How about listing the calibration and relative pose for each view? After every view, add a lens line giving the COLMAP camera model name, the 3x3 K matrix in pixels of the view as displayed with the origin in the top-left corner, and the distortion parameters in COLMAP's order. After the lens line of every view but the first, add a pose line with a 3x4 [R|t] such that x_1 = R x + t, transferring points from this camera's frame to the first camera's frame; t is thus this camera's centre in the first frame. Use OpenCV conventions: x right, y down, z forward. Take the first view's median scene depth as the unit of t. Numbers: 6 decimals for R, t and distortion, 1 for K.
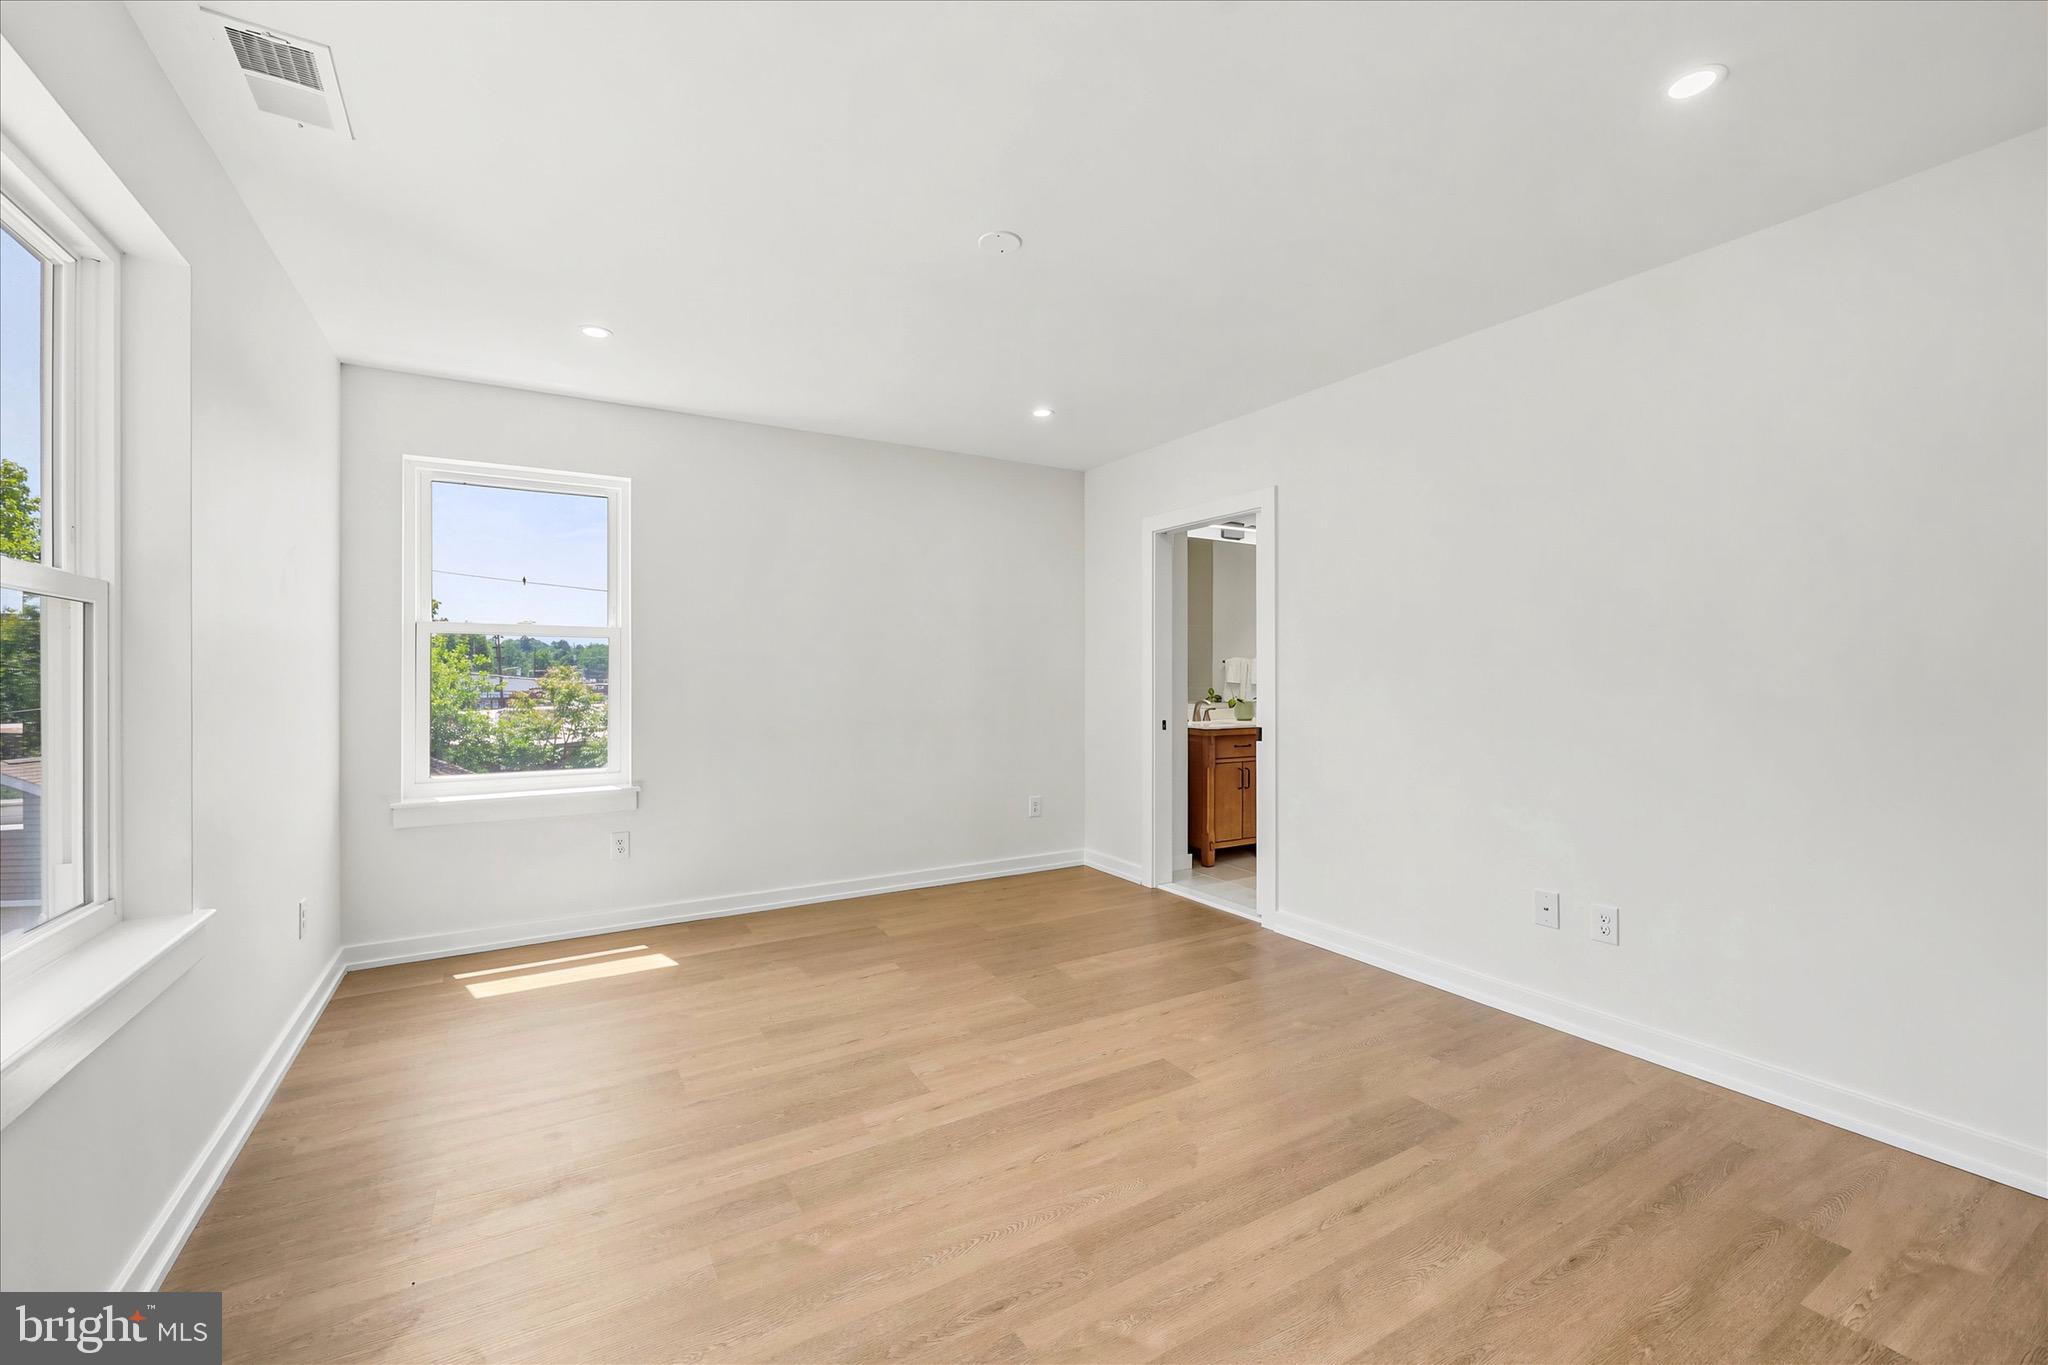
lens RADIAL K [[834.3, 0, 1019.2], [0, 834.3, 680.8], [0, 0, 1]] dist [0.005578, 0.000053]
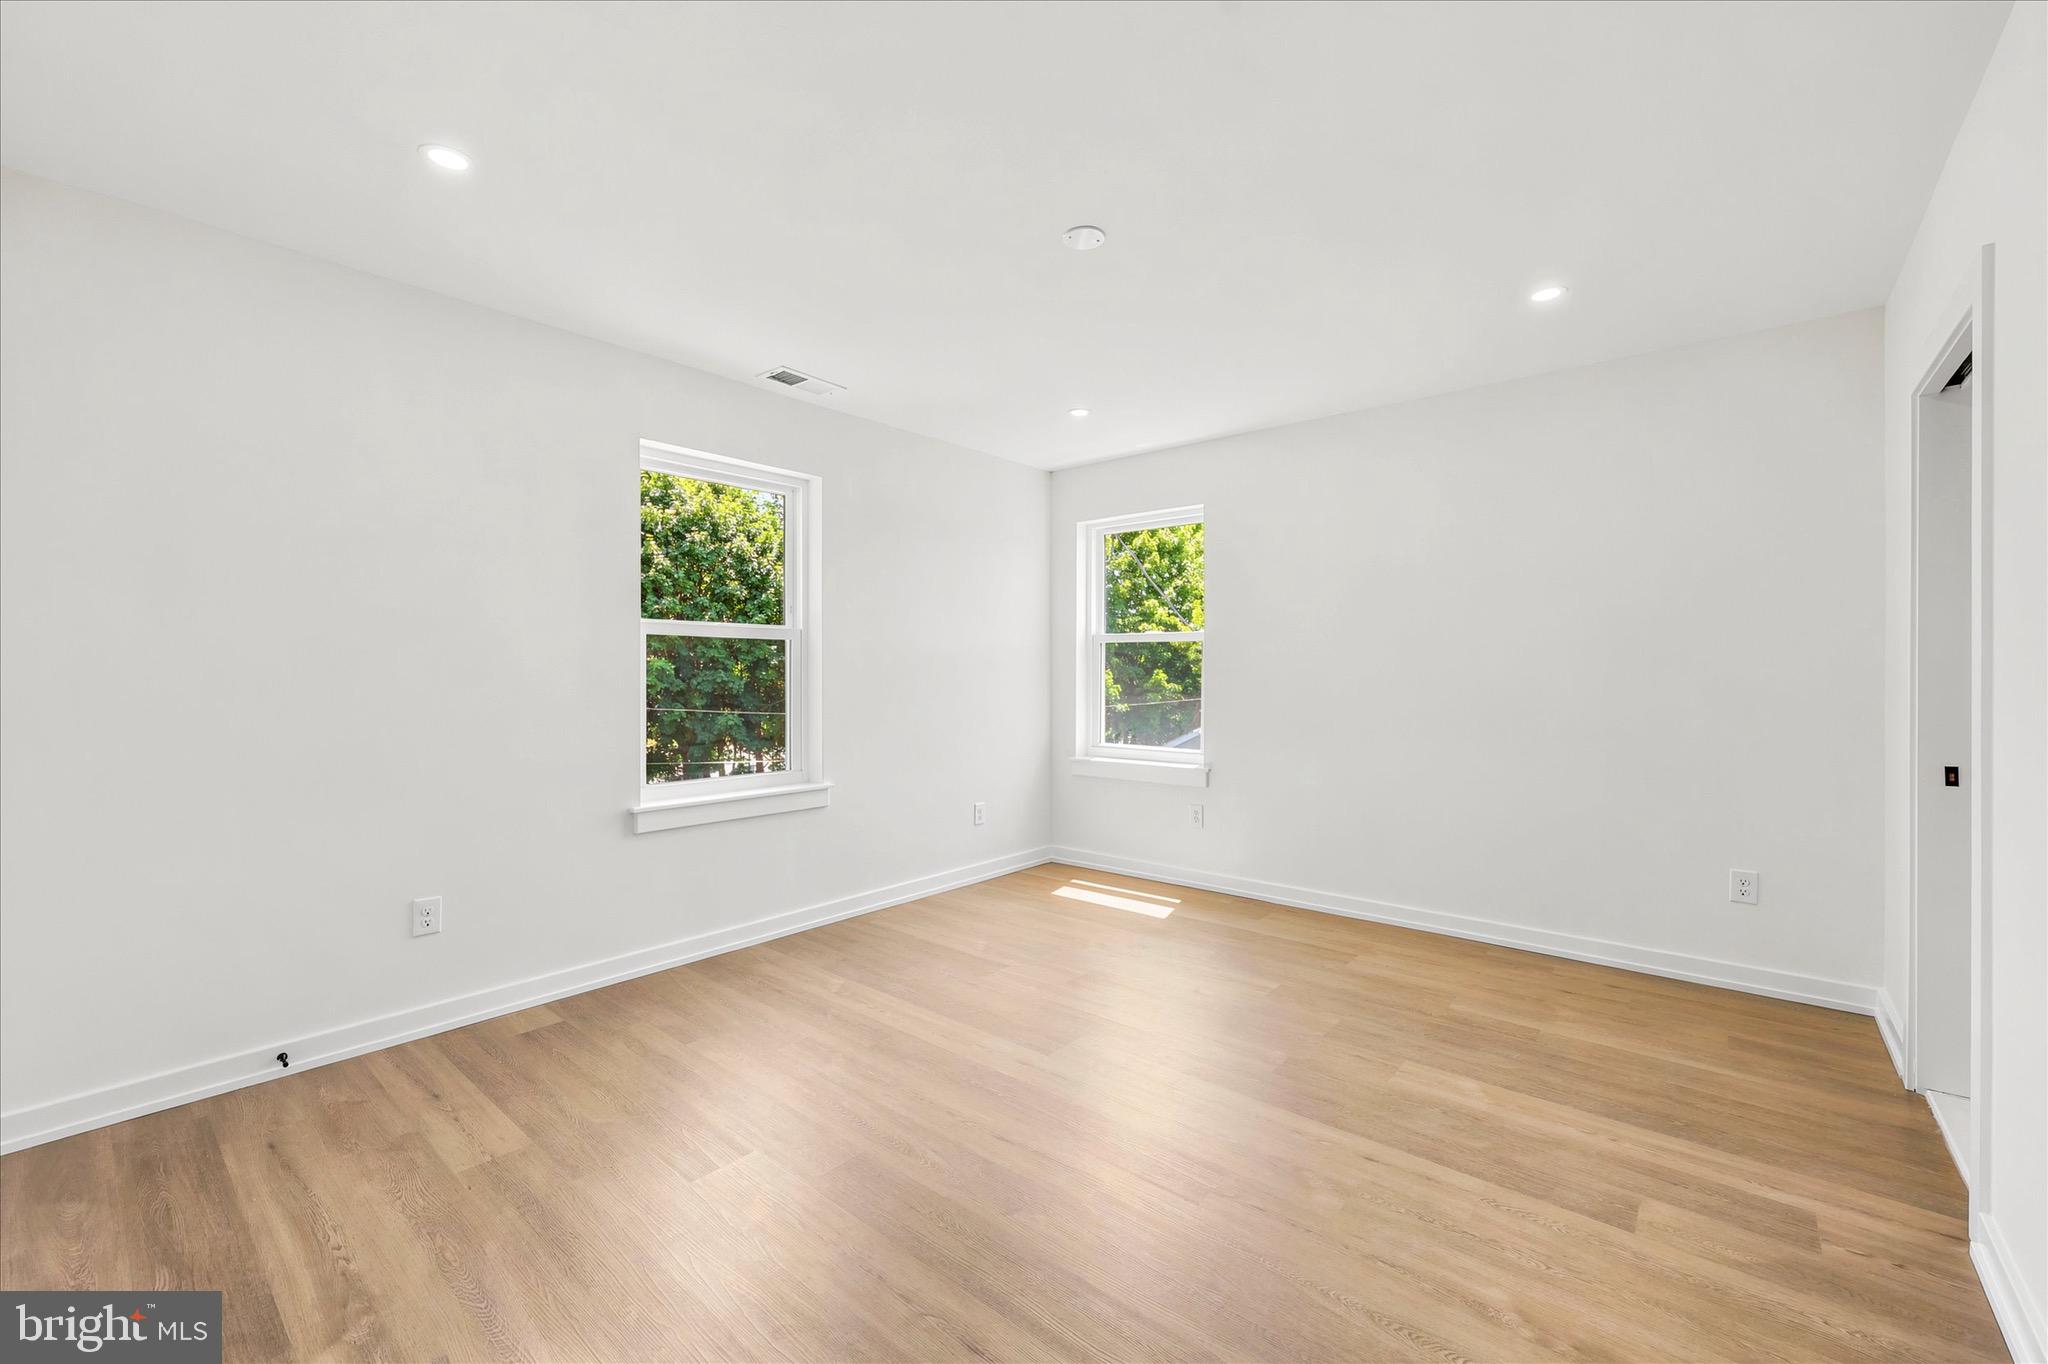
lens RADIAL K [[834.3, 0, 1019.2], [0, 834.3, 680.3], [0, 0, 1]] dist [0.005578, 0.000053]
pose [[0.326314, 0.011554, -0.945191, 0.854019], [-0.010176, 0.999910, 0.008710, -0.005252], [0.945207, 0.006776, 0.326402, 0.572169]]
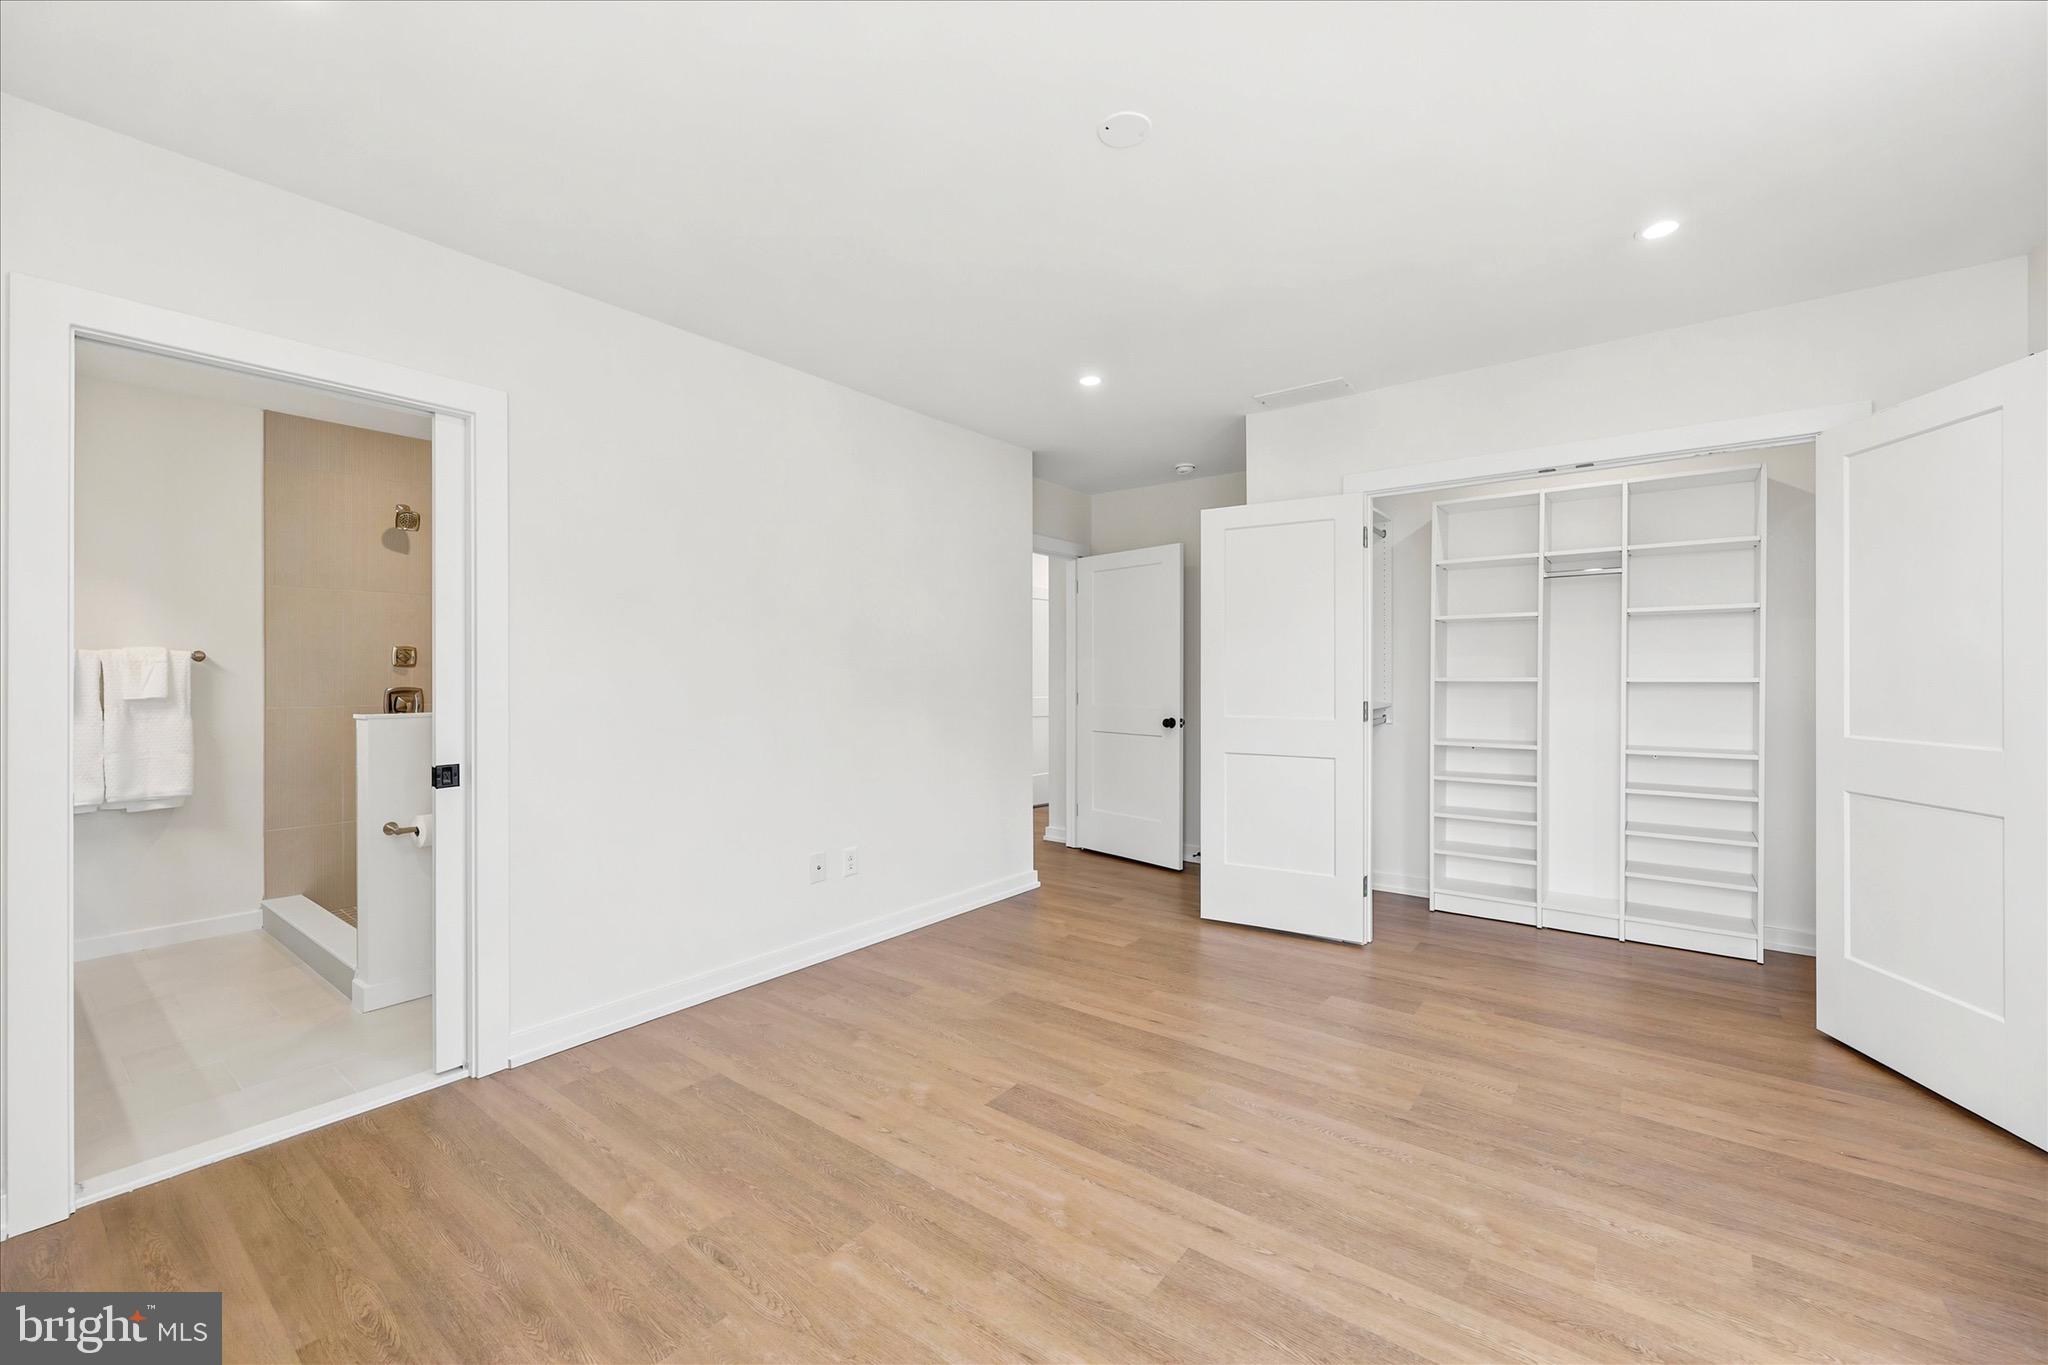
lens RADIAL K [[818.7, 0, 1017.9], [0, 818.7, 671.8], [0, 0, 1]] dist [-0.001553, -0.000016]
pose [[-0.369082, 0.006097, 0.929377, -0.676056], [0.007873, 0.999963, -0.003434, -0.009617], [-0.929364, 0.006050, -0.369116, 1.321375]]
